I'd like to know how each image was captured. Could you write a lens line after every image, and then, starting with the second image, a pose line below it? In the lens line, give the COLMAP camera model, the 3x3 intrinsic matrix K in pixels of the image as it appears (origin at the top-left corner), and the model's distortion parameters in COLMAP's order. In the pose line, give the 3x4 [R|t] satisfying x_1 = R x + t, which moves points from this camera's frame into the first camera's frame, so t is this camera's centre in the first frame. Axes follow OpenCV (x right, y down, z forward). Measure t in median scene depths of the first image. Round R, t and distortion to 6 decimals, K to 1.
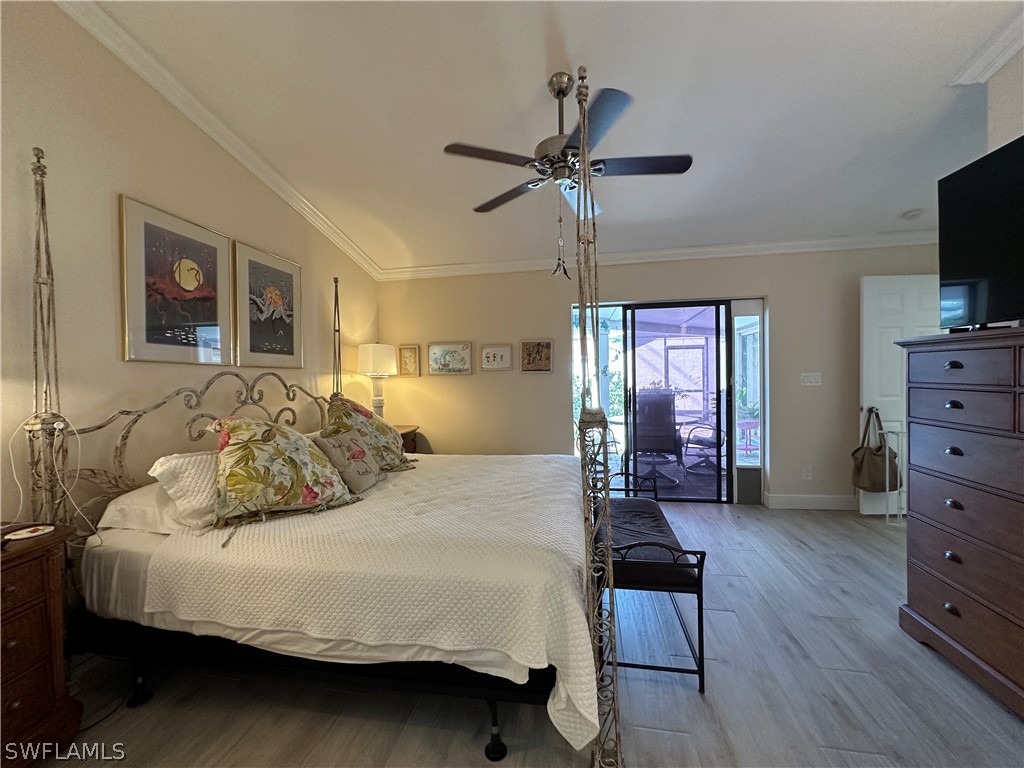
lens RADIAL K [[407.4, 0, 511.1], [0, 407.4, 382.5], [0, 0, 1]] dist [-0.000669, 0.000296]
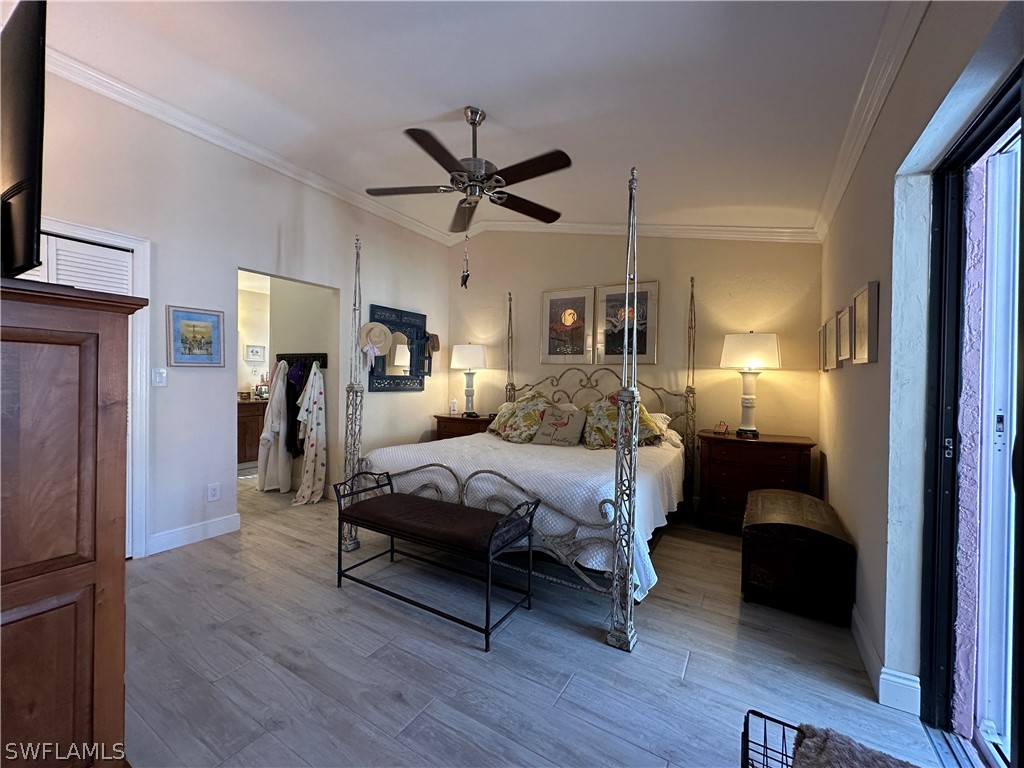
lens RADIAL K [[407.4, 0, 511.1], [0, 407.4, 382.5], [0, 0, 1]] dist [-0.000669, 0.000296]
pose [[-0.354835, 0.019526, -0.934725, 1.118119], [-0.020627, 0.999375, 0.028707, -0.007908], [0.934701, 0.029467, -0.354211, 1.450872]]
